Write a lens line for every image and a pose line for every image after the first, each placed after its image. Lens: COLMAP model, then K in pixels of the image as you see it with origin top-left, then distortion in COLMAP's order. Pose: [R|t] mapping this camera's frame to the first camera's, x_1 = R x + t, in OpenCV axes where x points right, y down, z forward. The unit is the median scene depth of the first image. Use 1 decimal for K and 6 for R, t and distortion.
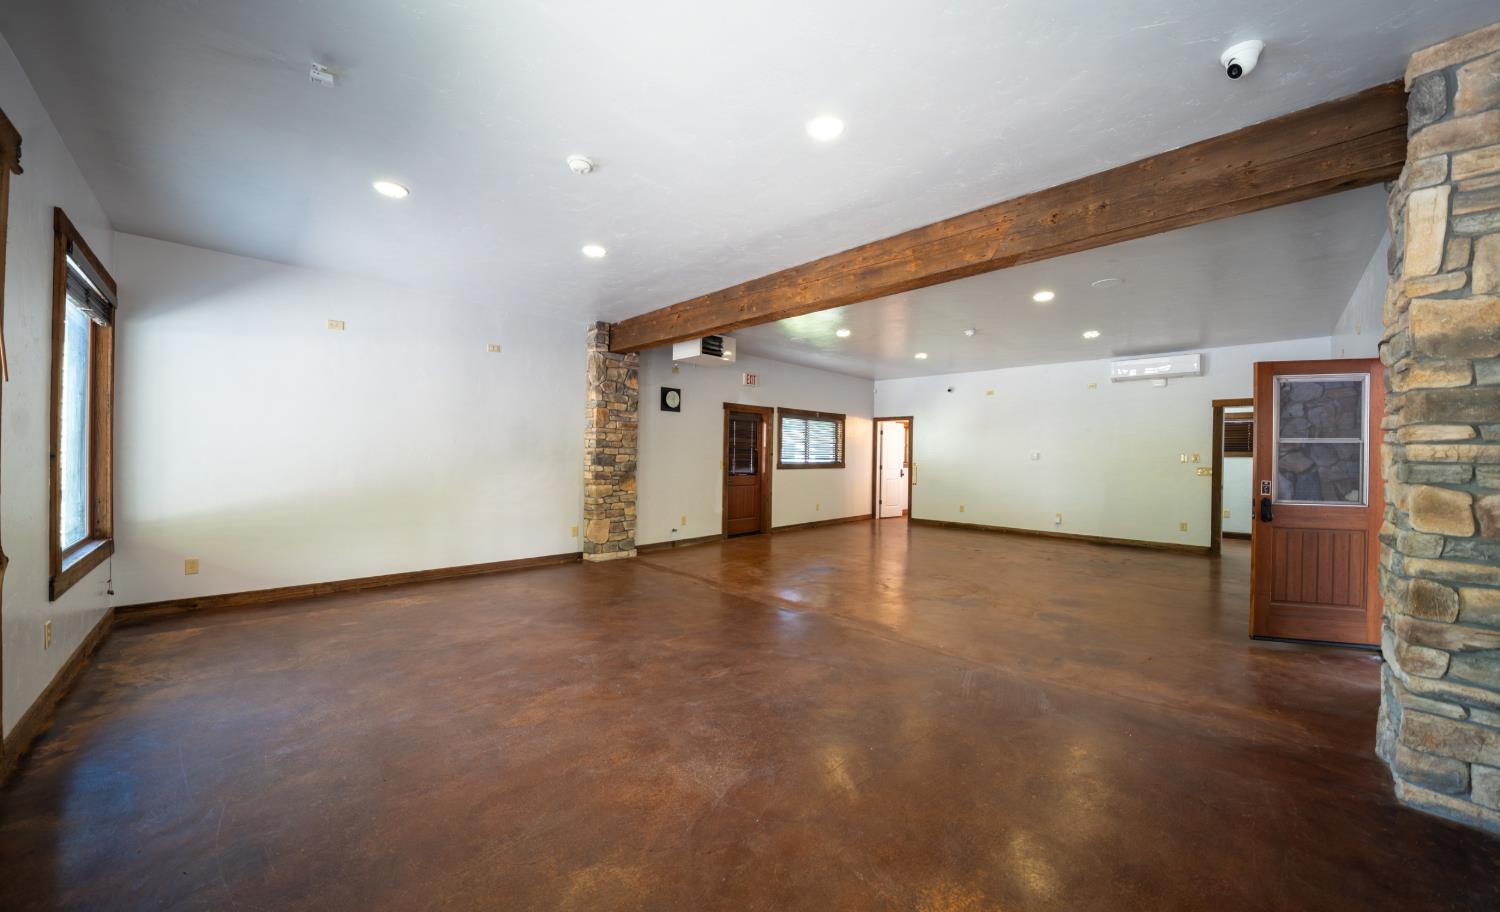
lens RADIAL K [[516.8, 0, 748.5], [0, 516.8, 454.3], [0, 0, 1]] dist [-0.001726, -0.000048]
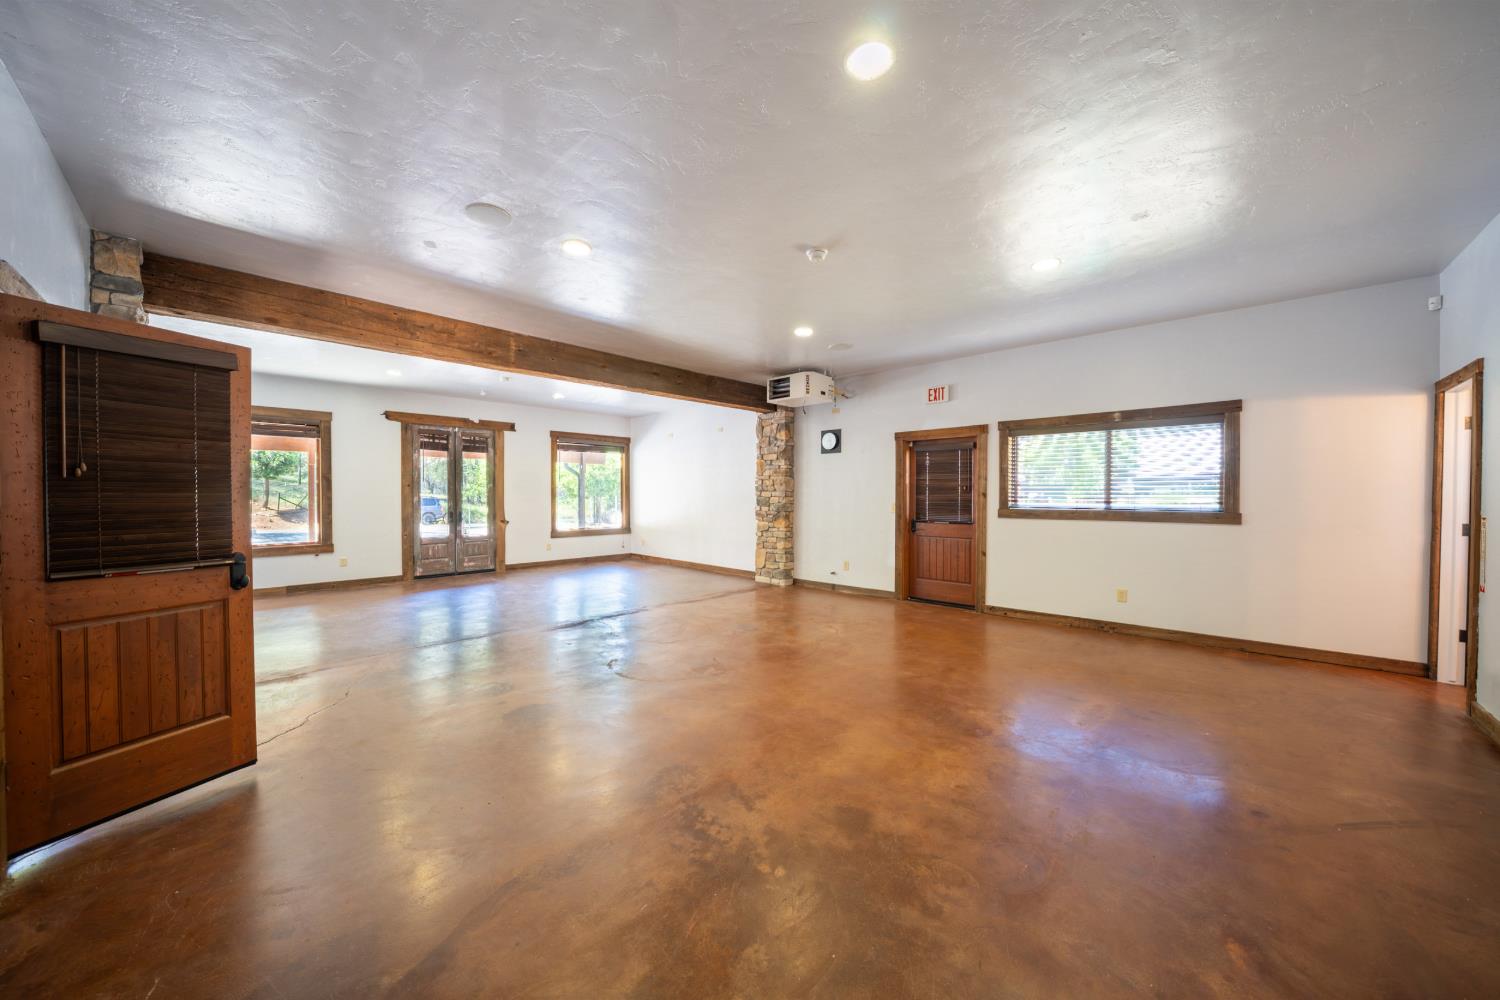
lens RADIAL K [[521.3, 0, 747.9], [0, 521.3, 502.9], [0, 0, 1]] dist [-0.022486, 0.000059]
pose [[0.032618, -0.001046, -0.999467, 0.779488], [-0.000291, 0.999999, -0.001056, 0.012487], [0.999468, 0.000325, 0.032618, 0.740881]]
